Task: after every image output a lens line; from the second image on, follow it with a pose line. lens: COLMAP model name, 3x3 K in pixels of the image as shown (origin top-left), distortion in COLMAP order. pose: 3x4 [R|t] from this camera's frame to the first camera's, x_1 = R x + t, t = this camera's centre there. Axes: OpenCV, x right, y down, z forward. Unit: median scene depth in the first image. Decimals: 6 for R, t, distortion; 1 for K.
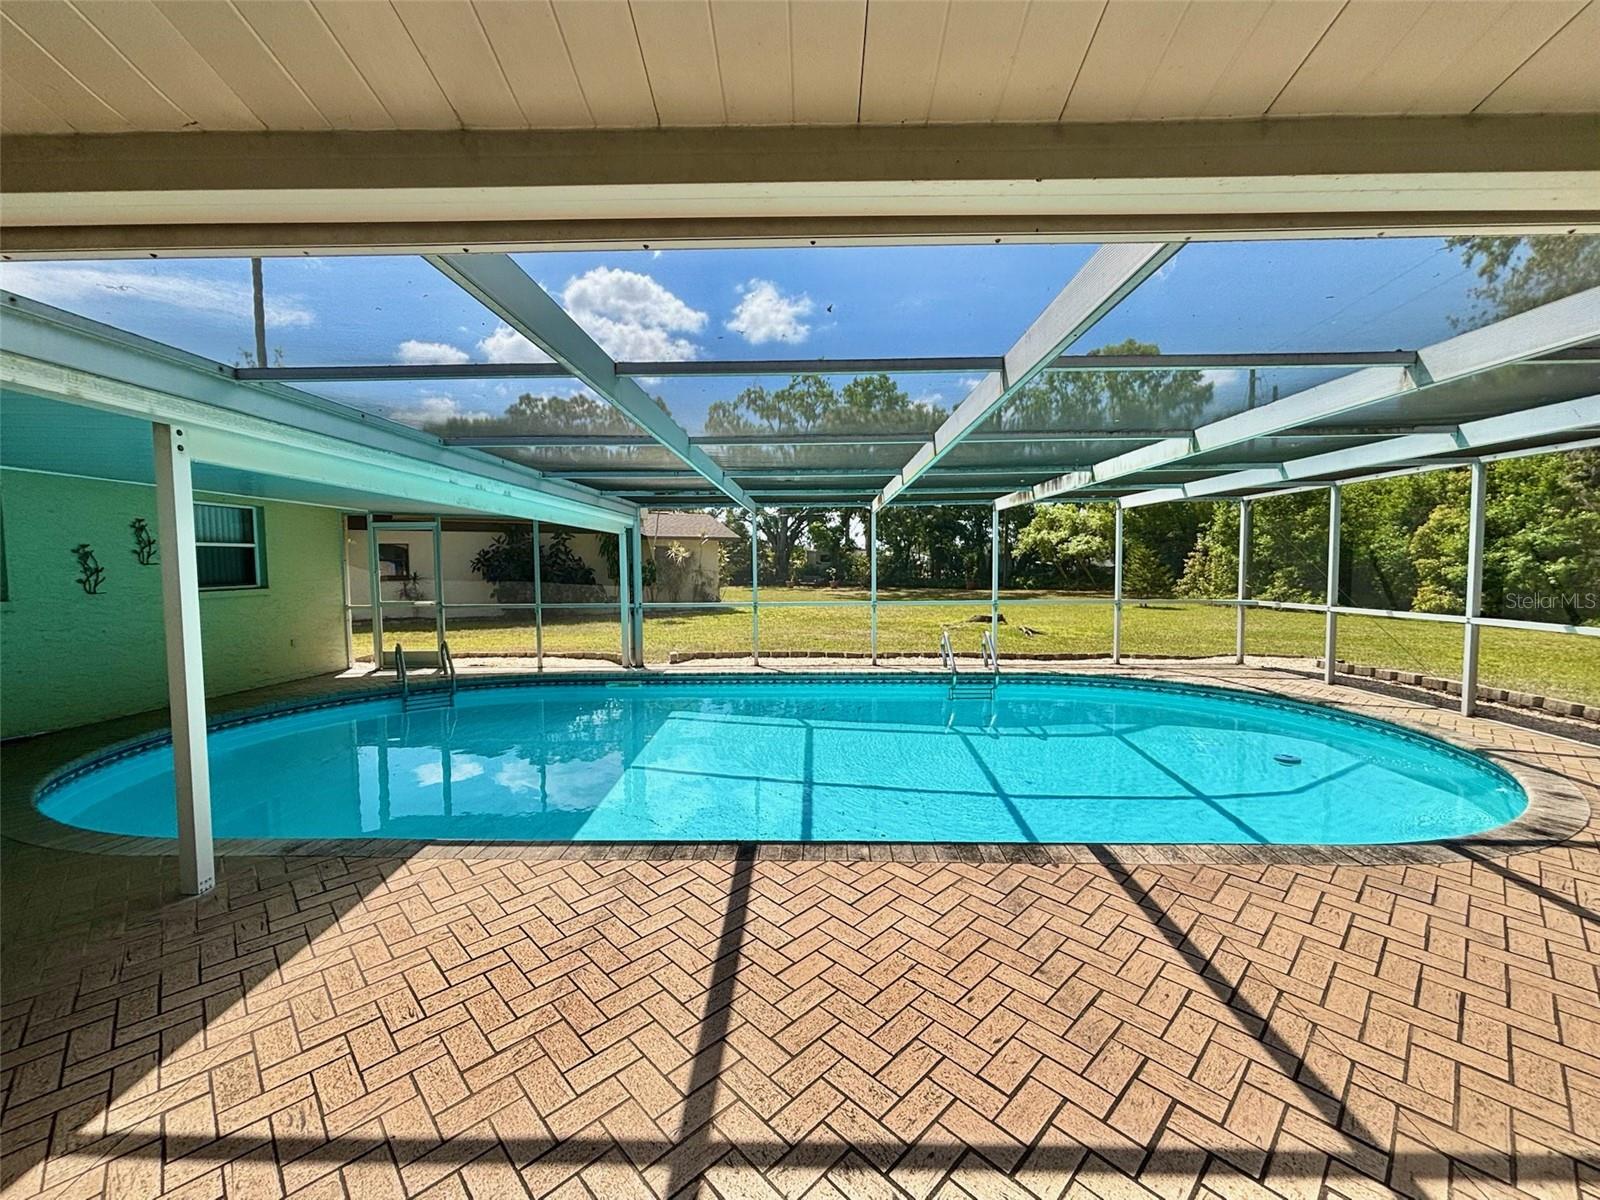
lens RADIAL K [[659.2, 0, 800.0], [0, 659.2, 600.0], [0, 0, 1]] dist [0.003834, 0.000026]
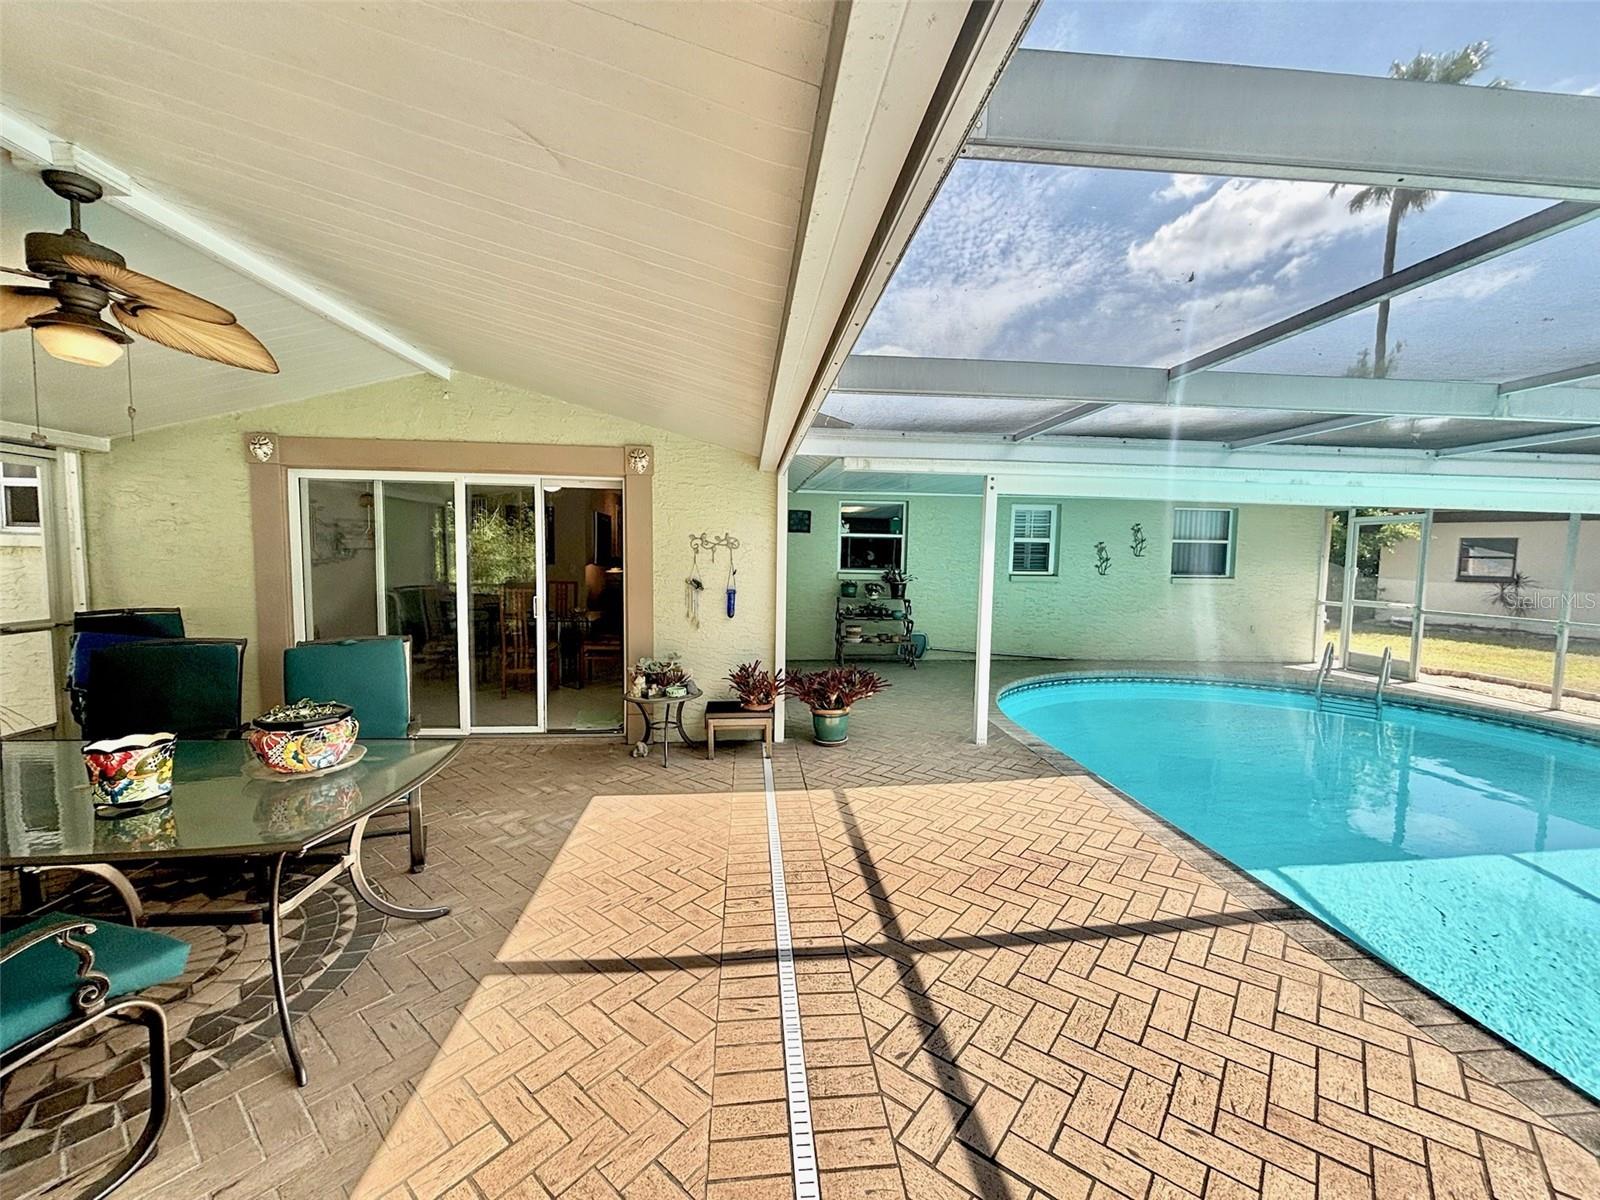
lens RADIAL K [[641.7, 0, 800.0], [0, 641.7, 600.0], [0, 0, 1]] dist [0.005036, 0.000376]
pose [[0.115747, 0.085595, -0.989584, 0.211281], [-0.075599, 0.994149, 0.077148, -0.008793], [0.990398, 0.065882, 0.121540, 0.096684]]
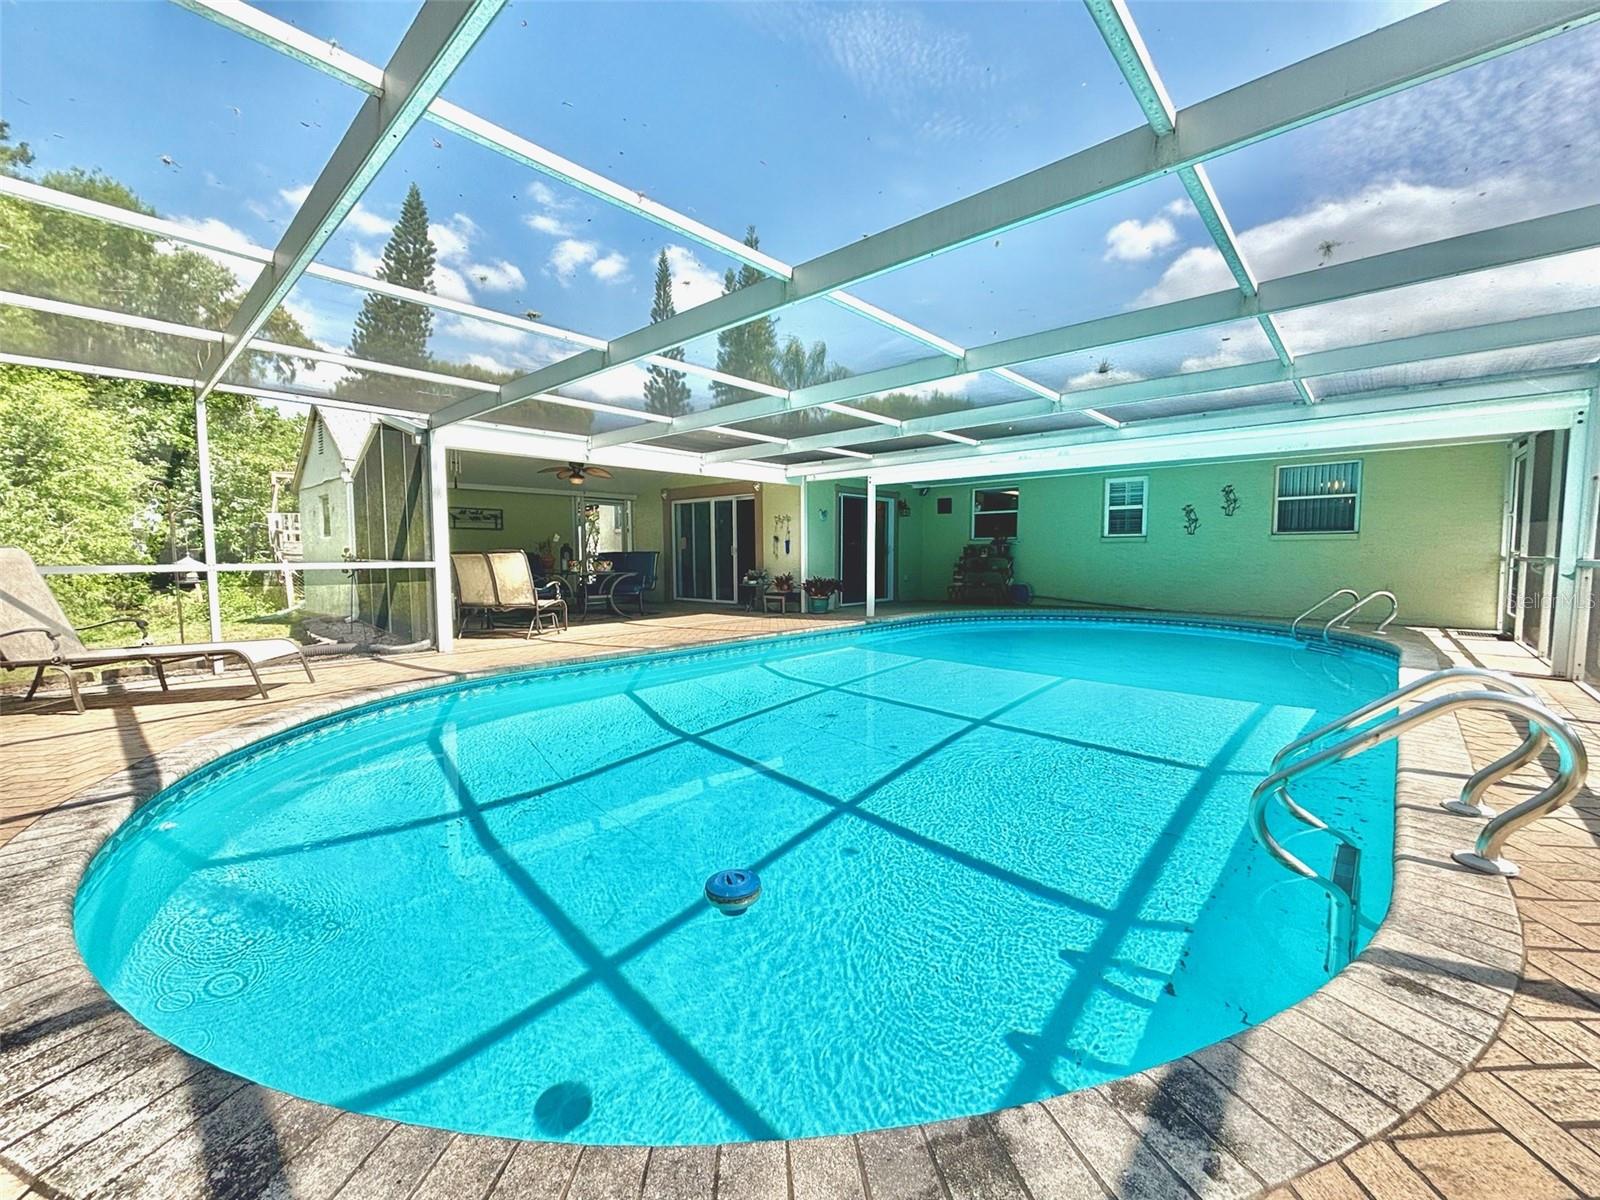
lens RADIAL K [[635.7, 0, 800.0], [0, 635.7, 600.0], [0, 0, 1]] dist [0.002281, -0.000061]
pose [[-0.641697, 0.068109, -0.763928, 0.550502], [-0.034964, 0.992416, 0.117850, 0.000287], [0.766160, 0.102334, -0.634449, 0.877915]]
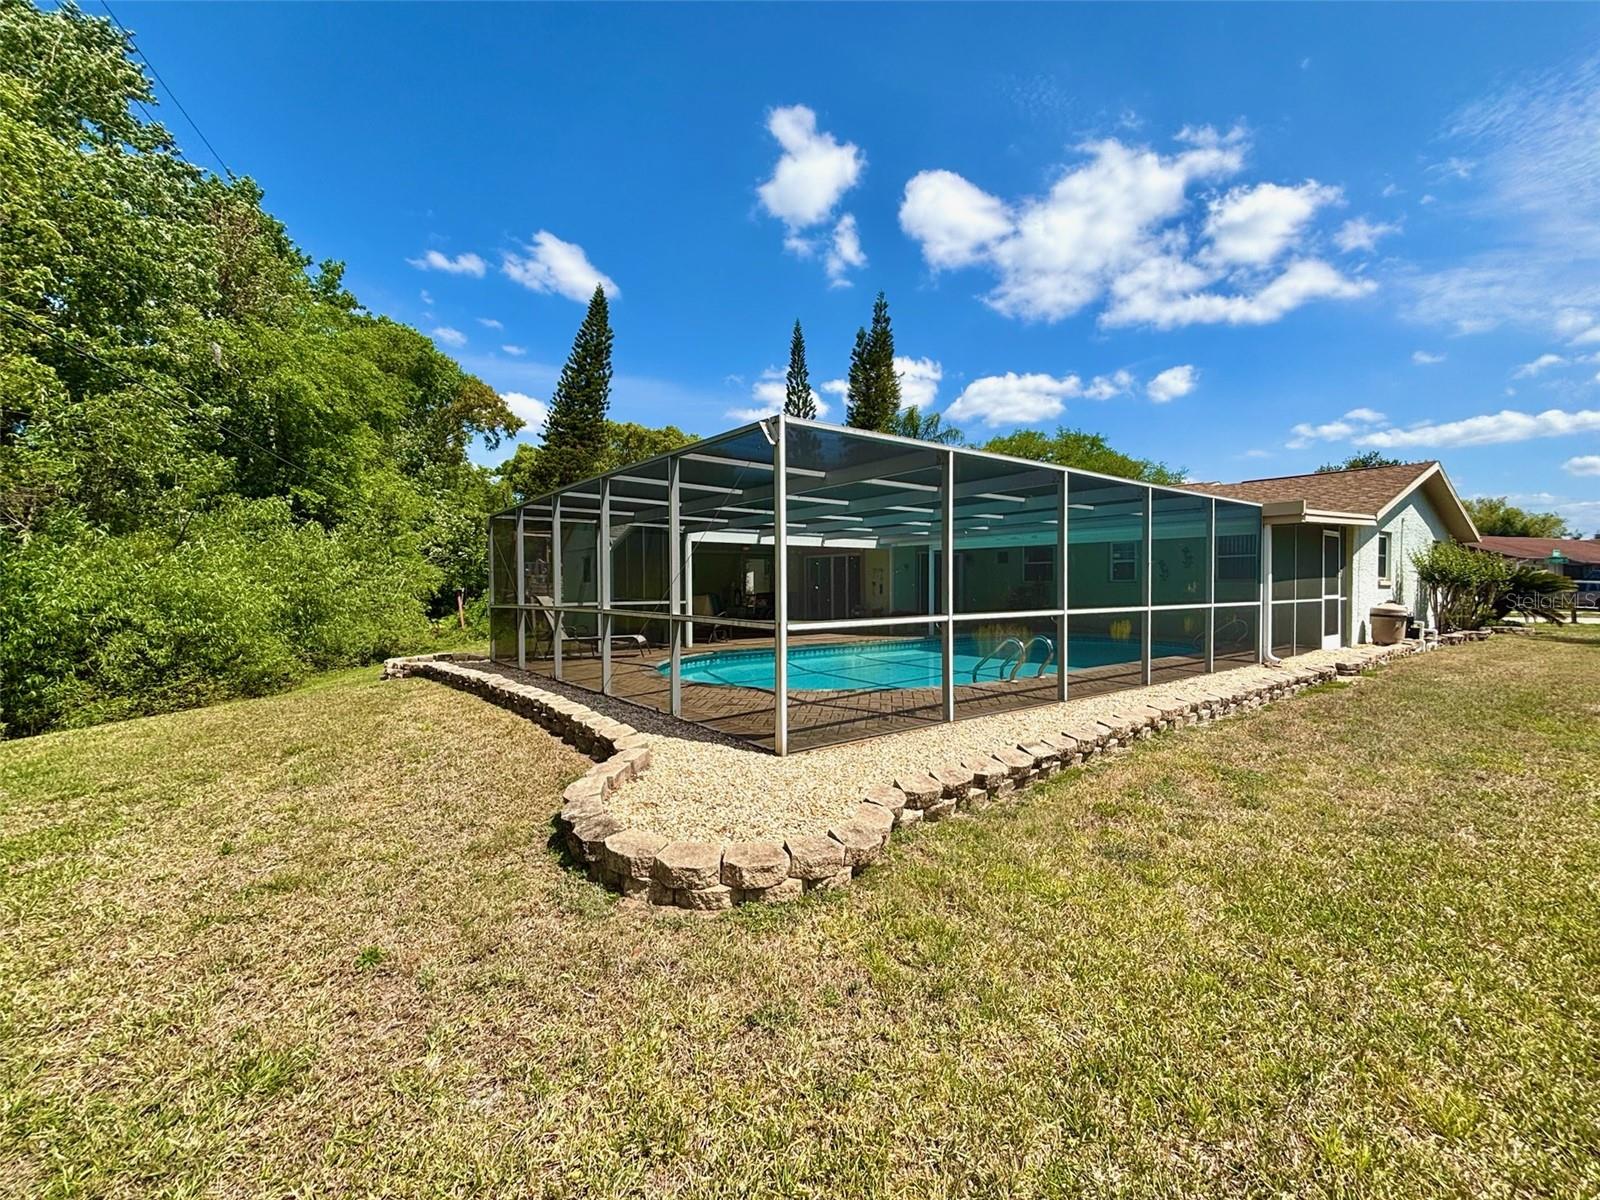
lens RADIAL K [[641.7, 0, 800.0], [0, 641.7, 600.0], [0, 0, 1]] dist [0.005036, 0.000376]
pose [[-0.782858, 0.017006, -0.621968, 0.947315], [-0.029645, 0.997472, 0.064587, -0.034846], [0.621494, 0.069001, -0.780375, 1.366427]]
